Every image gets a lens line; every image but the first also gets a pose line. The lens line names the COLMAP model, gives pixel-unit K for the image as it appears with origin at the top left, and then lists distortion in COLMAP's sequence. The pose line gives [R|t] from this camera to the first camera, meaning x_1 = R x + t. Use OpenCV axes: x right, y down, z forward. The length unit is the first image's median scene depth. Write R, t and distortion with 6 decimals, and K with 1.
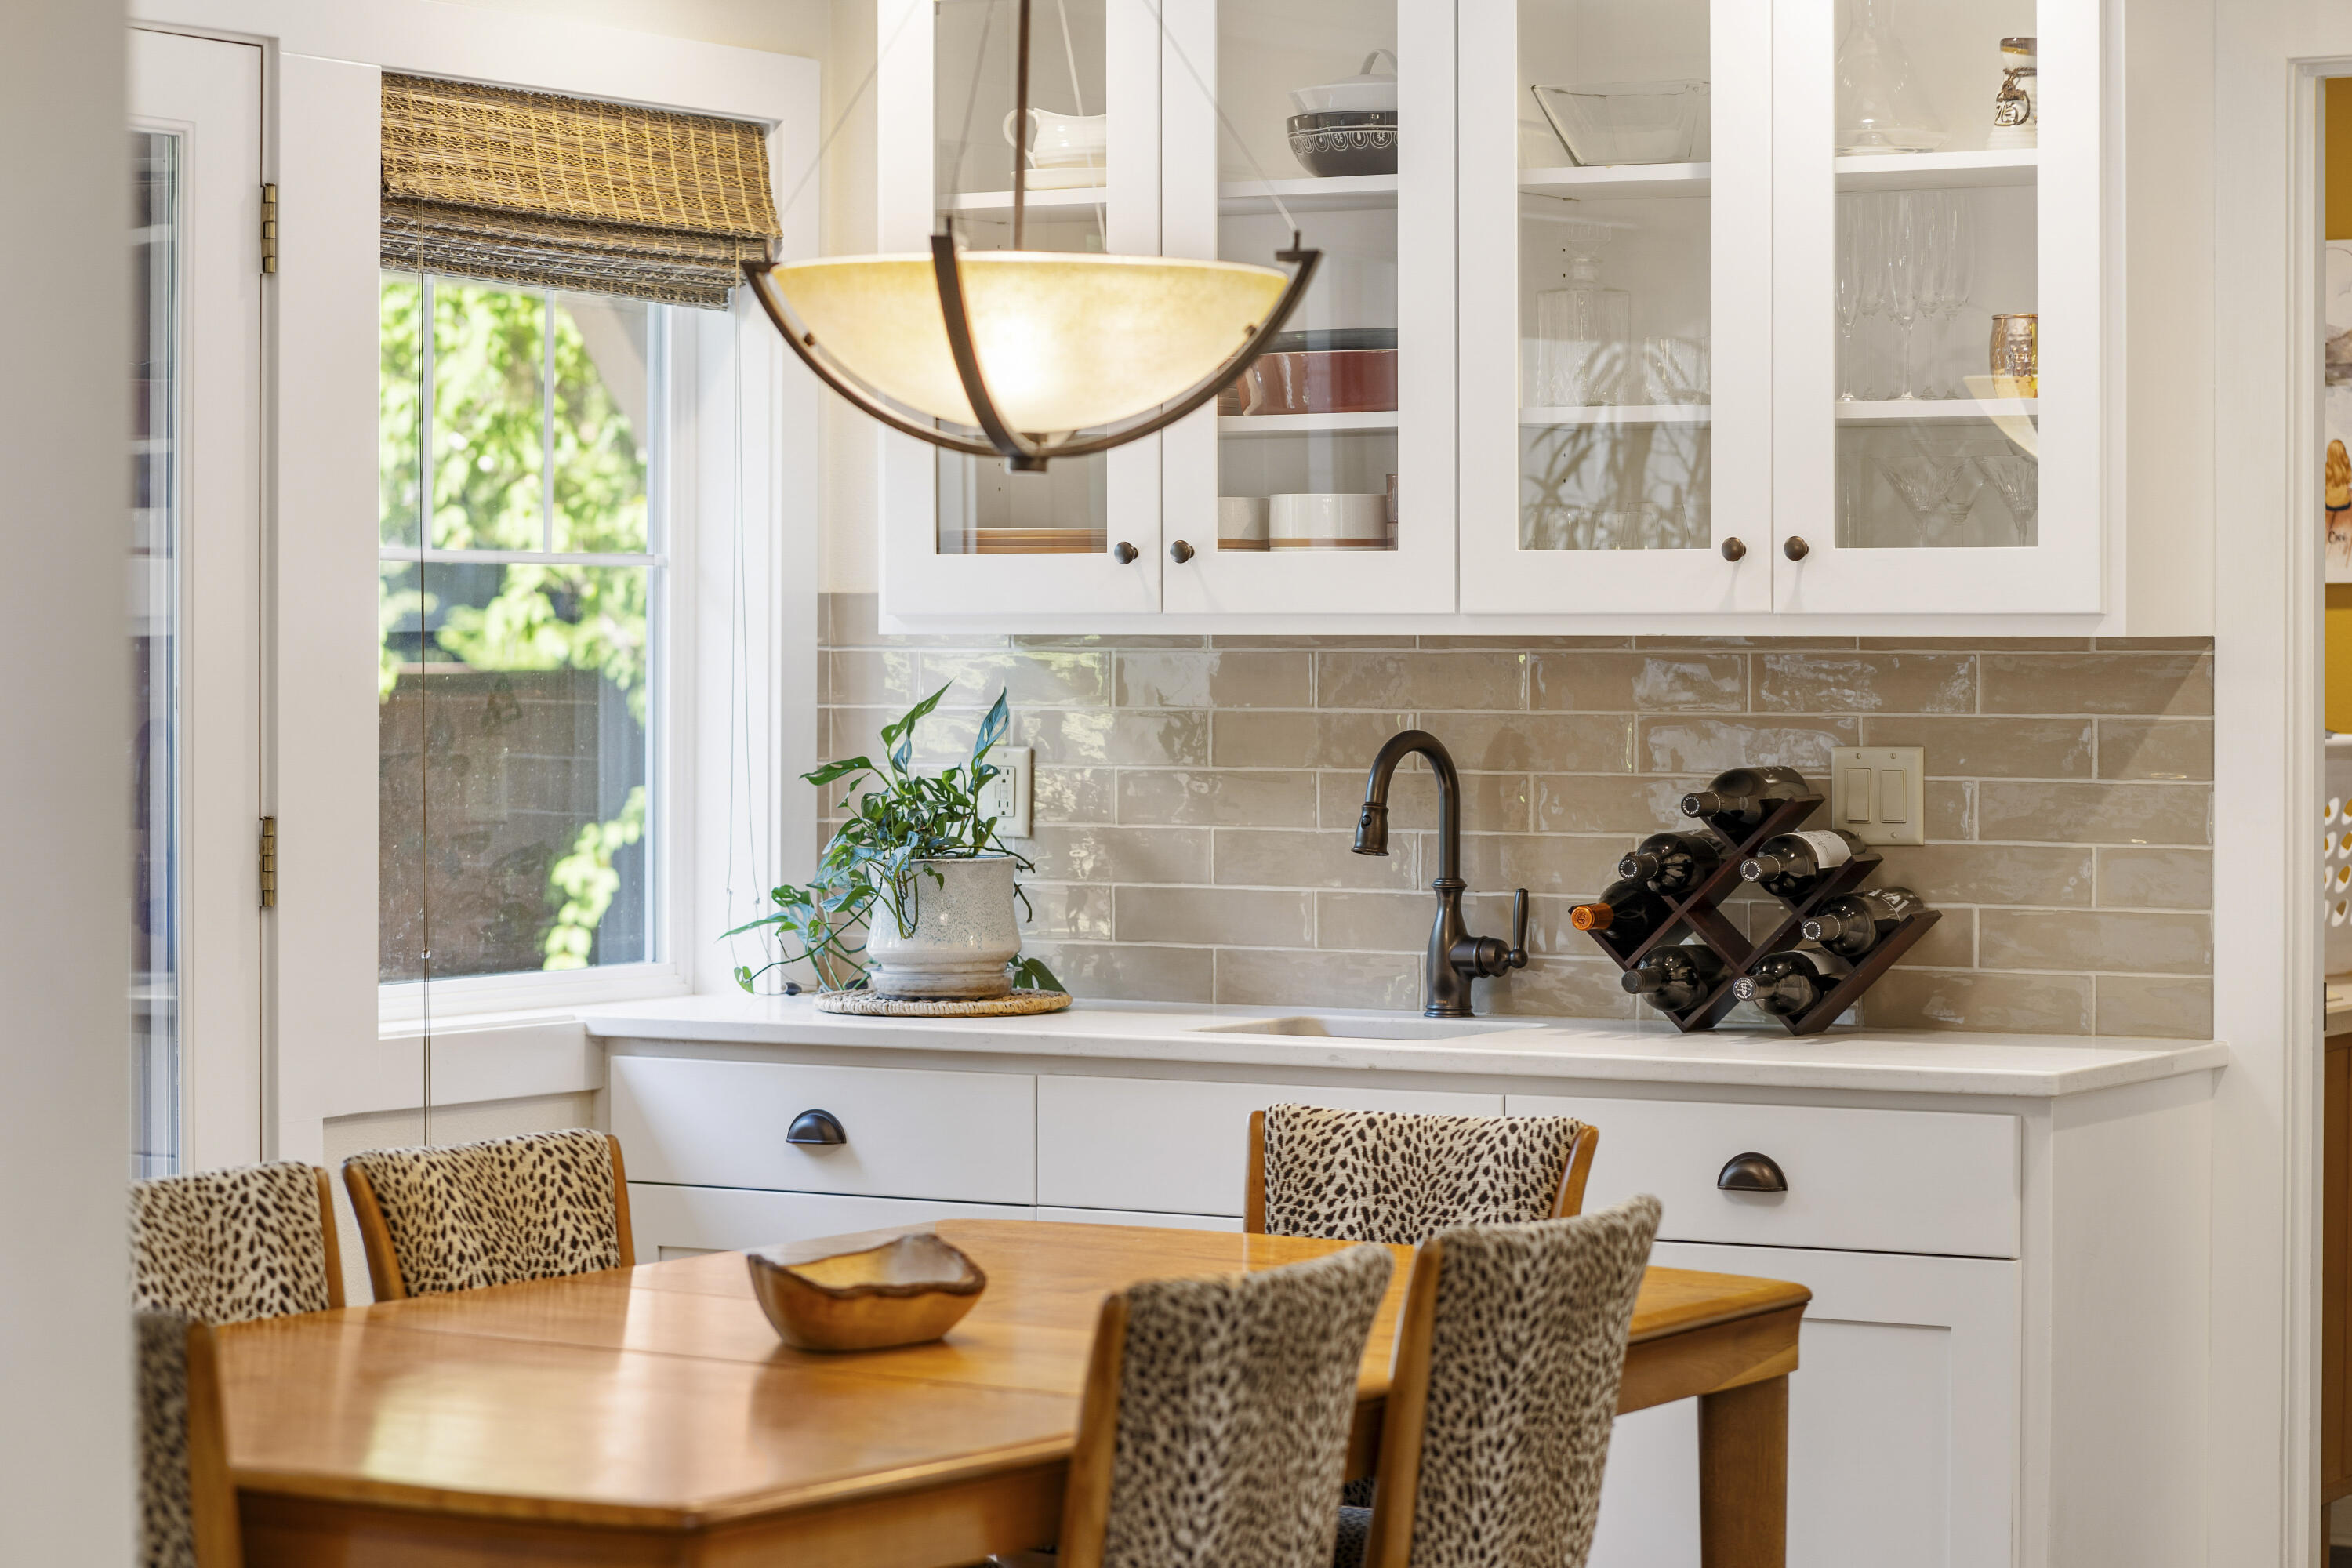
lens RADIAL K [[5786.4, 0, 1176.0], [0, 5786.4, 784.0], [0, 0, 1]] dist [-0.073697, -0.137310]
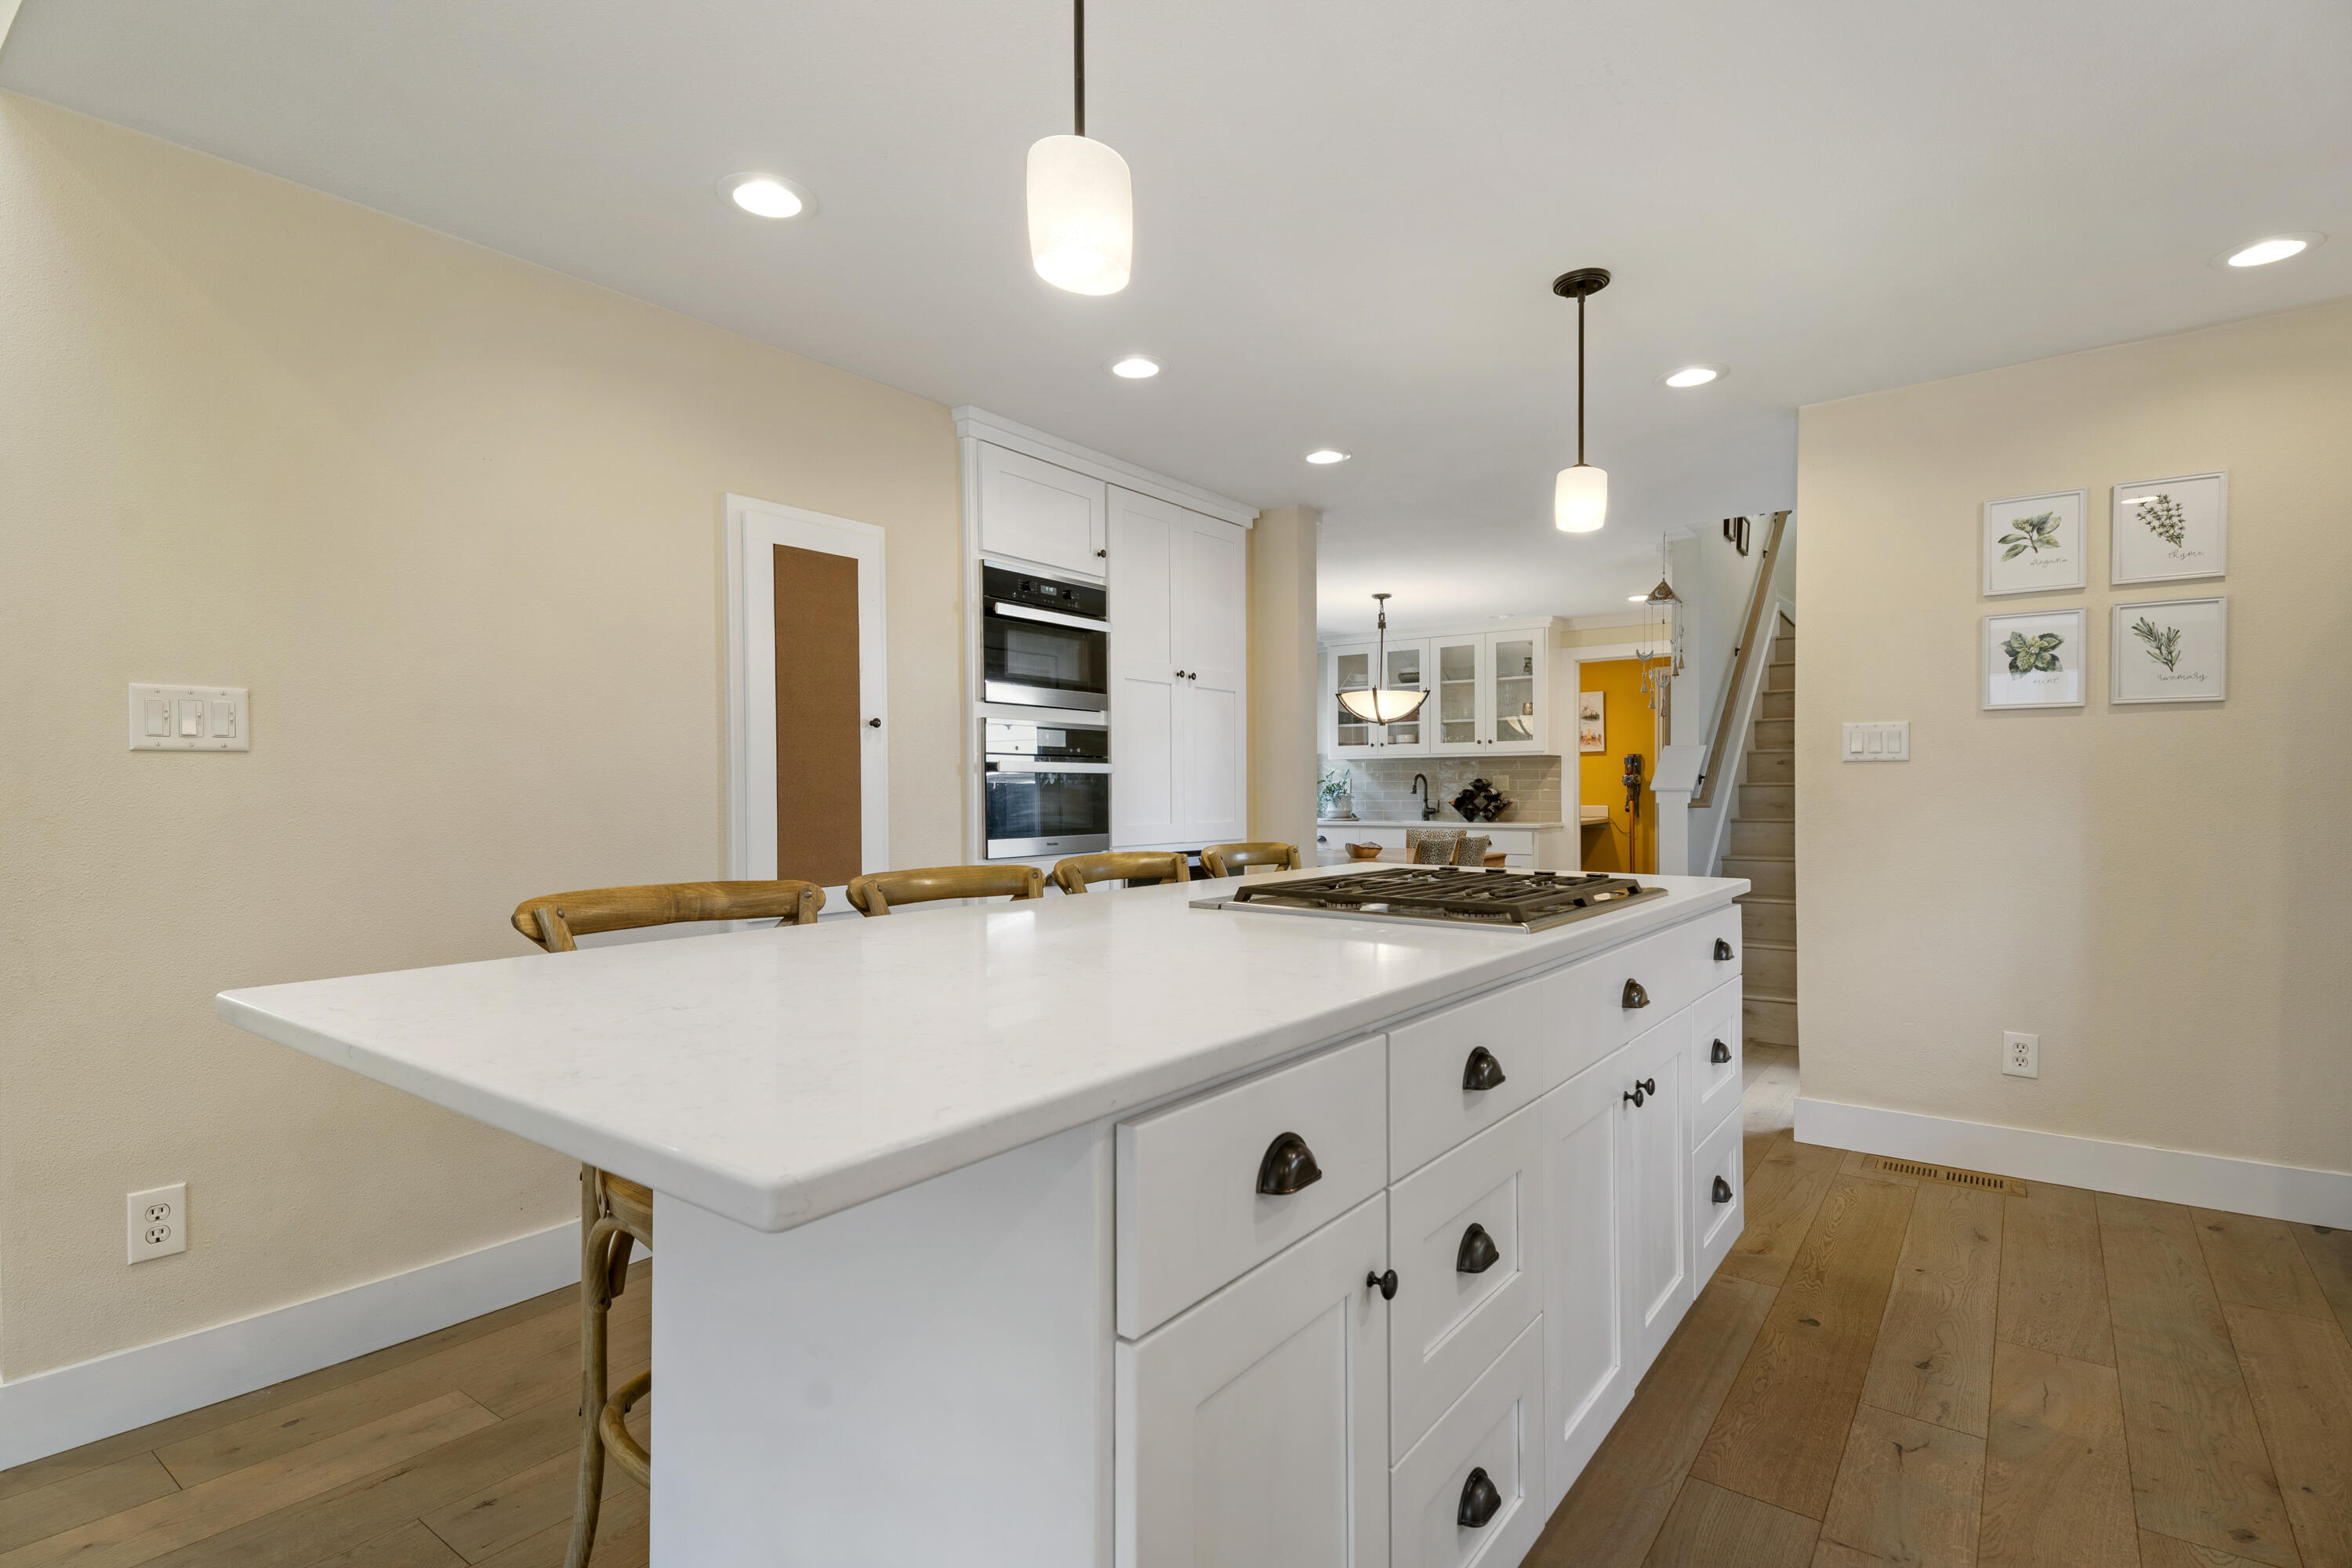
lens RADIAL K [[1125.2, 0, 1166.8], [0, 1125.2, 799.1], [0, 0, 1]] dist [0.039089, -0.000036]
pose [[0.995025, -0.005280, -0.099481, -0.113549], [0.003557, 0.999841, -0.017492, 0.039663], [0.099557, 0.017051, 0.994886, -0.218411]]
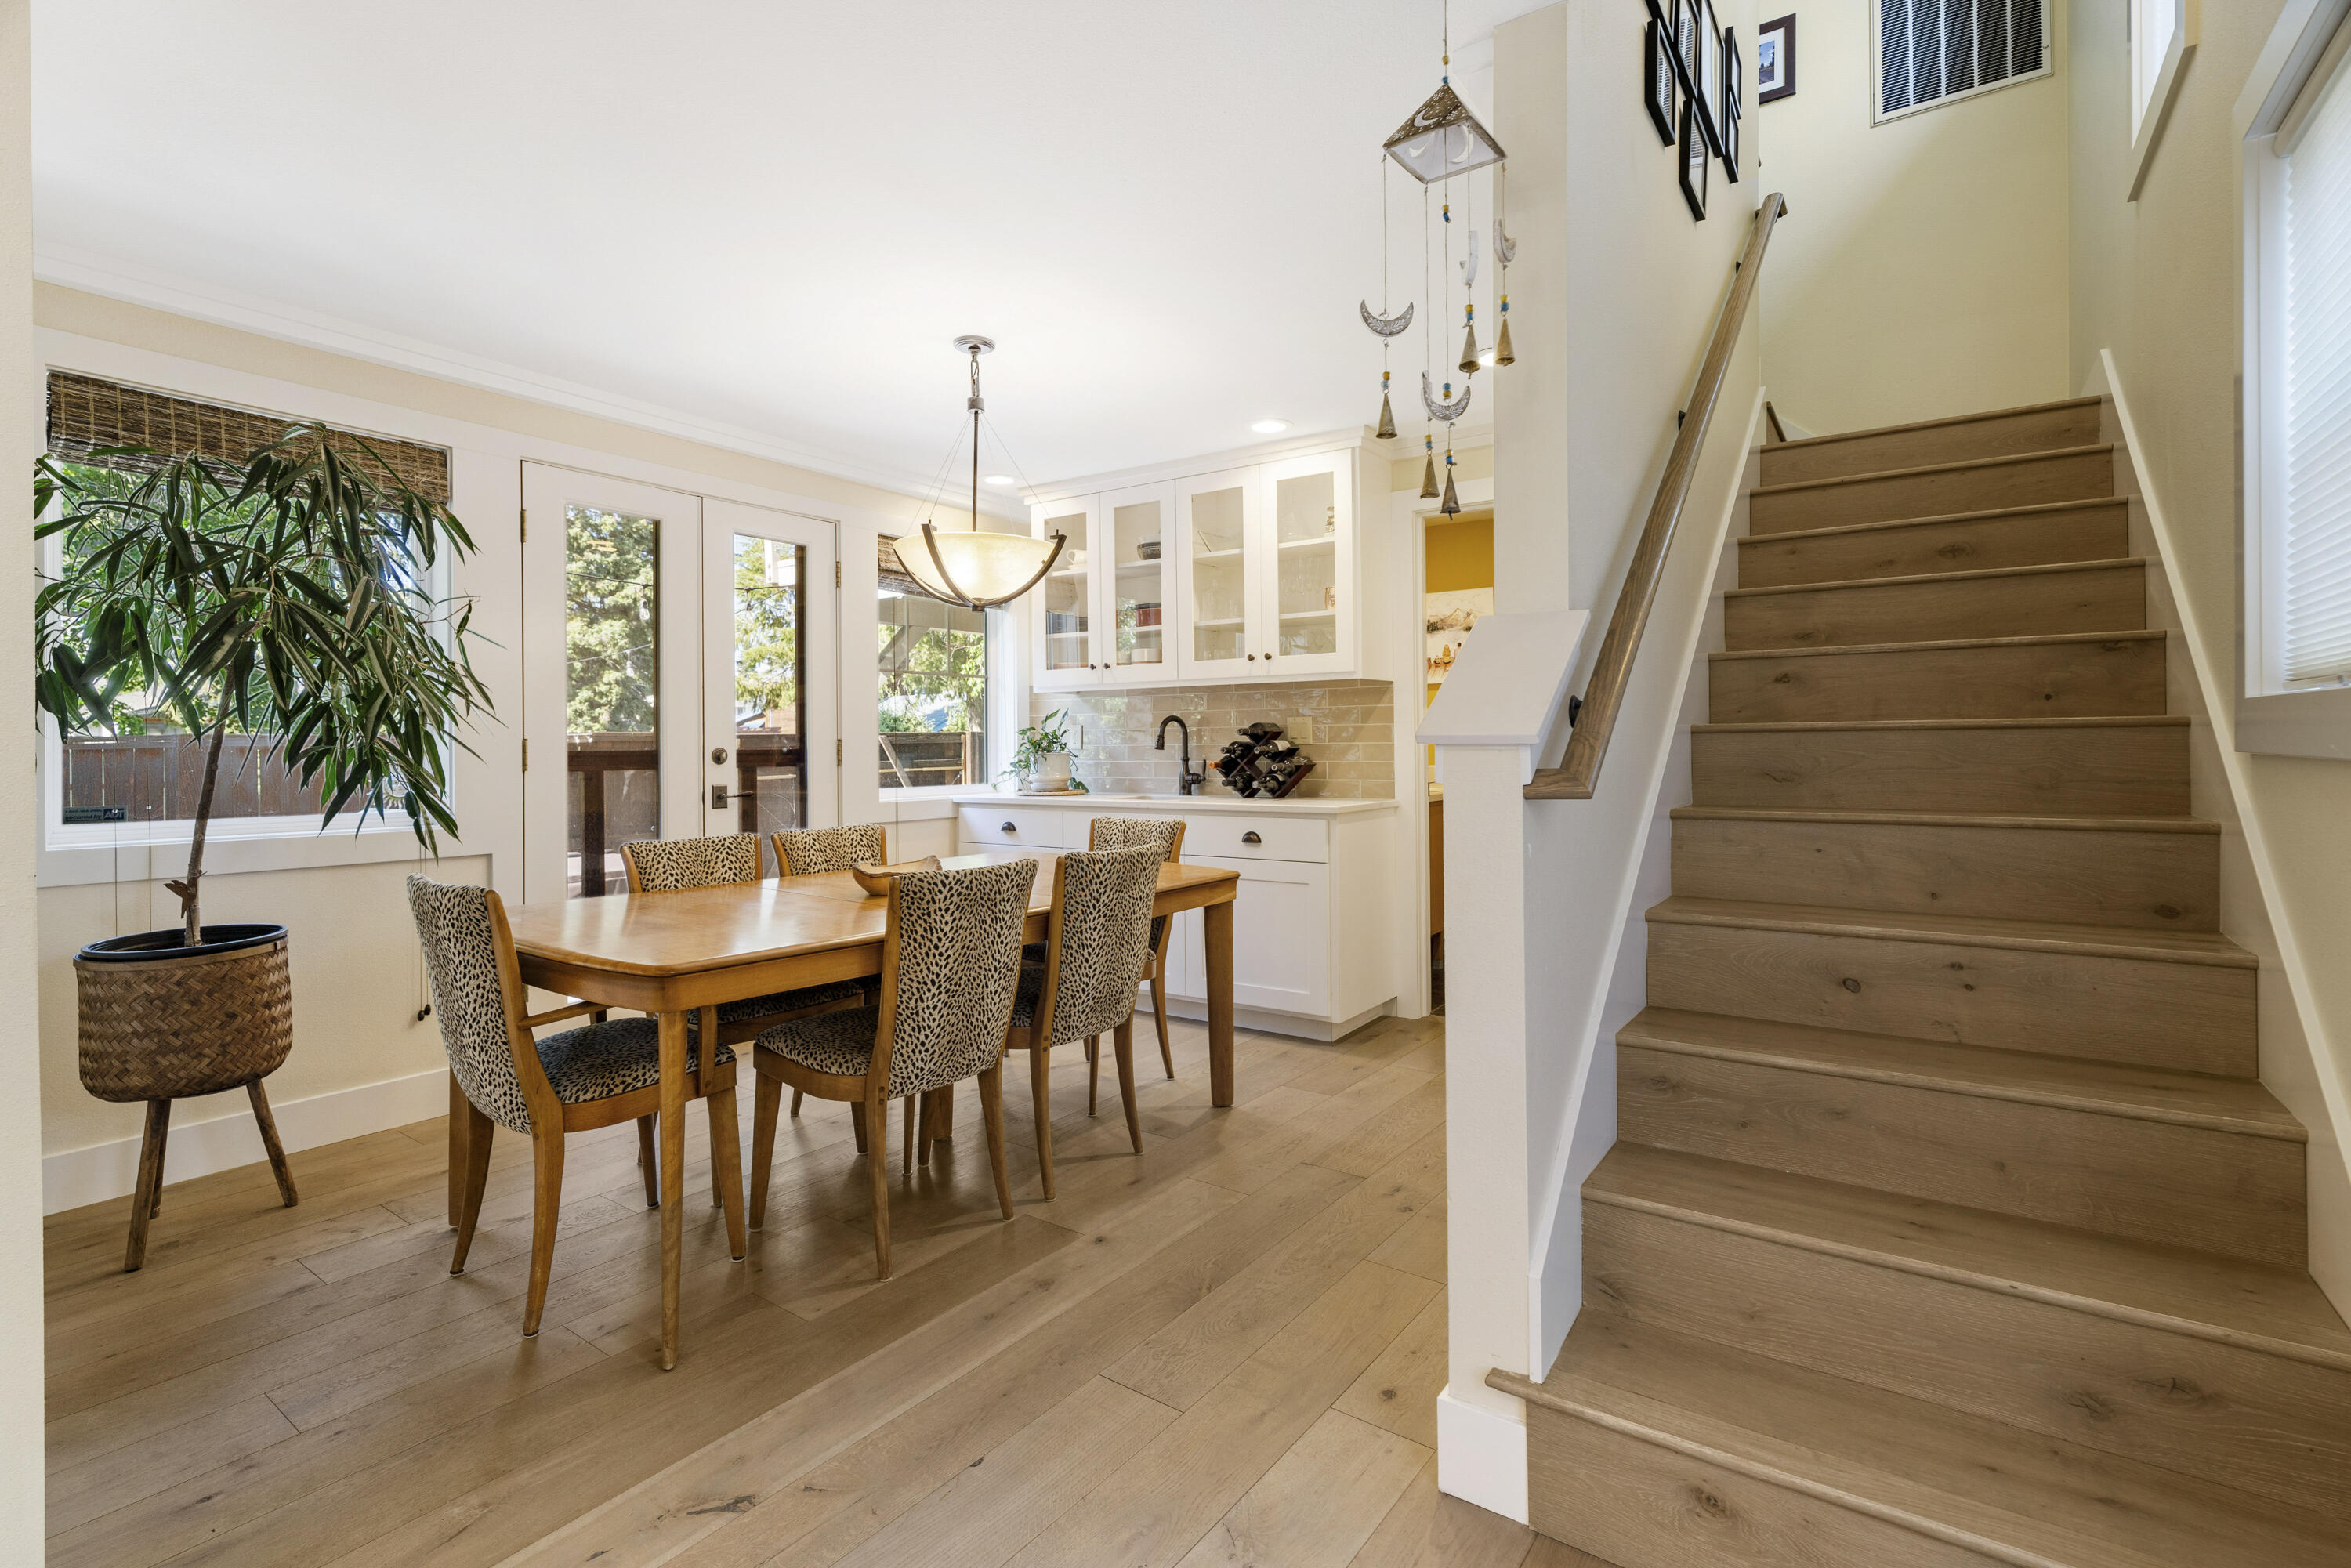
lens RADIAL K [[1108.6, 0, 1180.0], [0, 1108.6, 744.1], [0, 0, 1]] dist [0.001854, 0.000174]
pose [[0.997170, -0.010458, -0.074449, 0.103216], [0.008682, 0.999671, -0.024139, 0.026991], [0.074677, 0.023425, 0.996933, 0.334522]]
